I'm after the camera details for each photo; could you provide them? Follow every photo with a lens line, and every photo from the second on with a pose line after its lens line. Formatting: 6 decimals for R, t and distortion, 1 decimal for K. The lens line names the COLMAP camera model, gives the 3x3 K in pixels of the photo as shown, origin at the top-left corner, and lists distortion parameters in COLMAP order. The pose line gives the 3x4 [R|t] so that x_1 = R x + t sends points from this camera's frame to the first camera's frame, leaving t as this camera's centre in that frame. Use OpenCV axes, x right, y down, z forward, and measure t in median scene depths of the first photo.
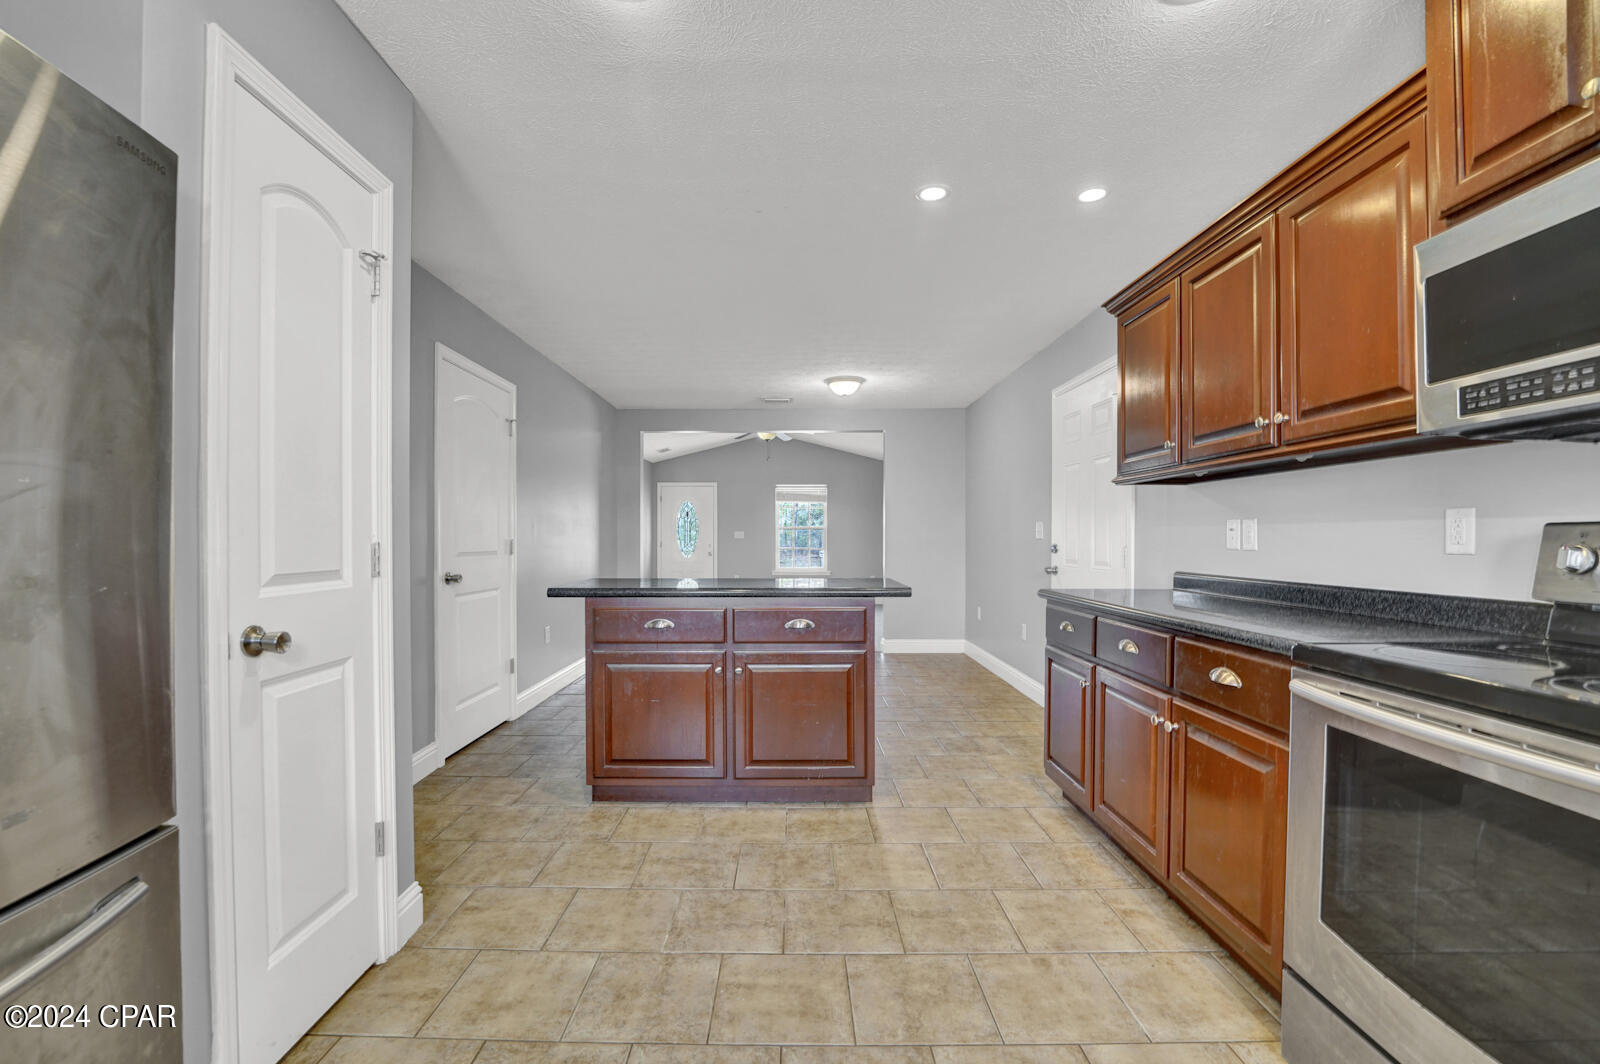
lens RADIAL K [[668.8, 0, 780.5], [0, 668.8, 541.9], [0, 0, 1]] dist [-0.021807, 0.000535]
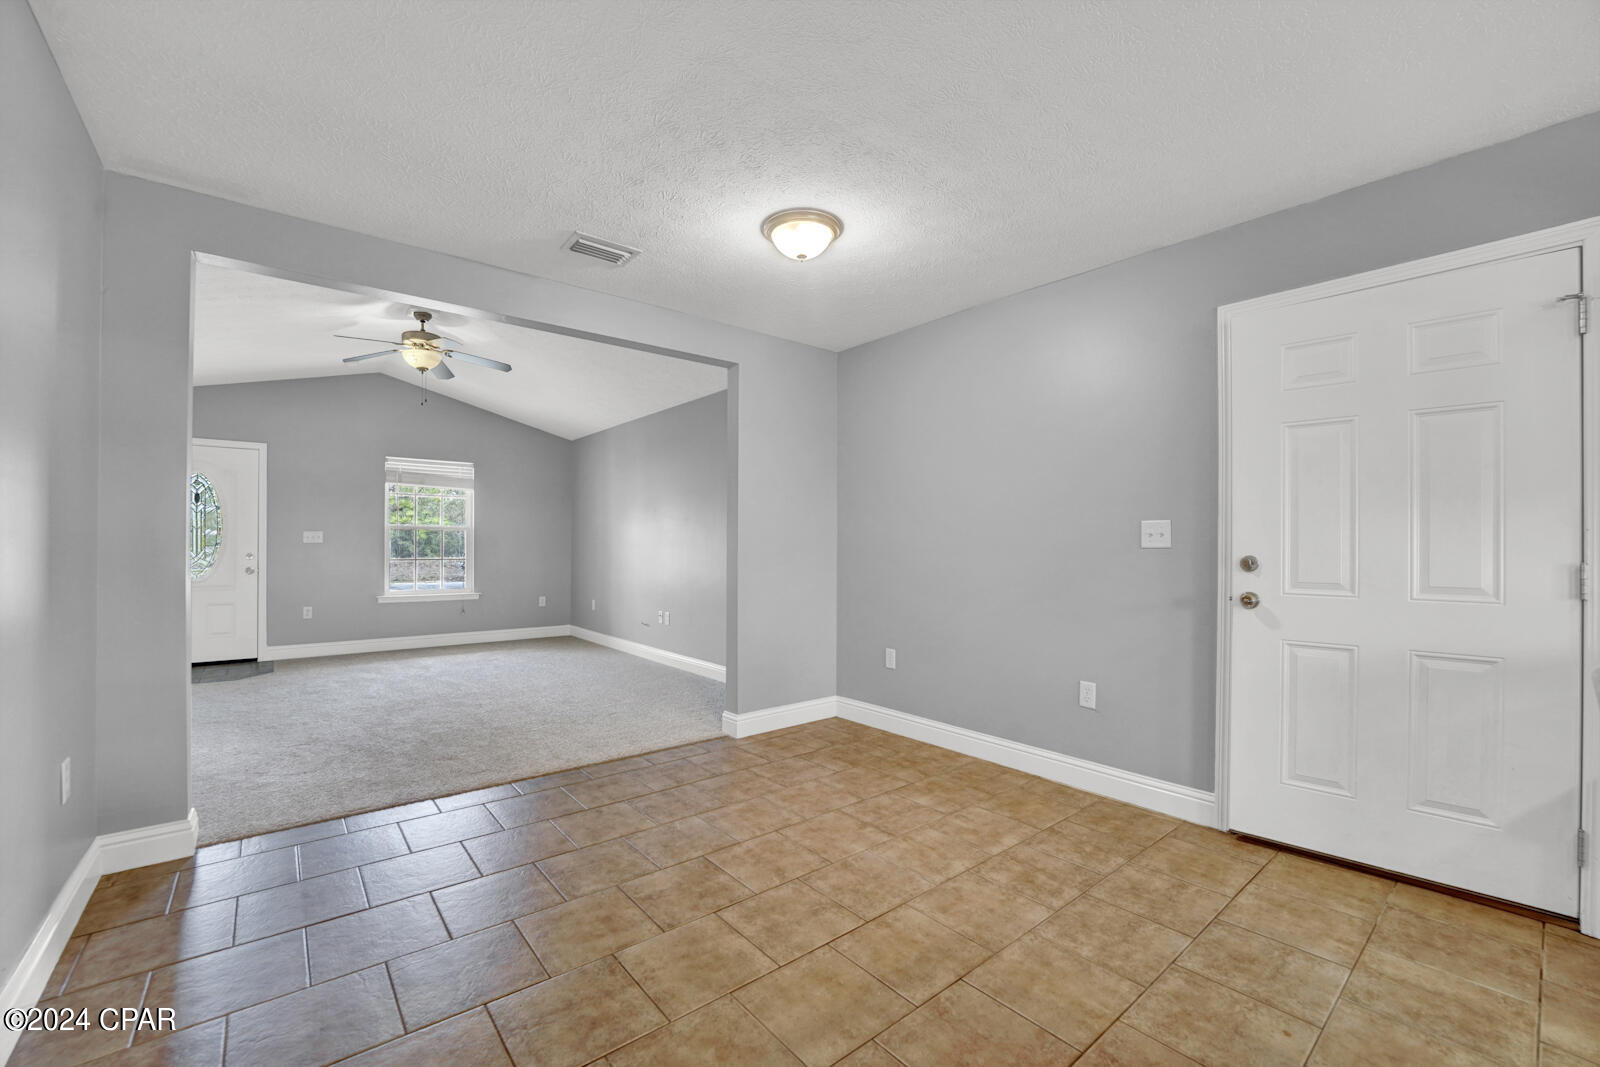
lens RADIAL K [[668.8, 0, 780.5], [0, 668.8, 543.4], [0, 0, 1]] dist [-0.021807, 0.000535]
pose [[0.779237, 0.003178, 0.626721, -0.109155], [-0.000052, 0.999987, -0.005007, -0.001796], [-0.626729, 0.003869, 0.779228, 0.296666]]
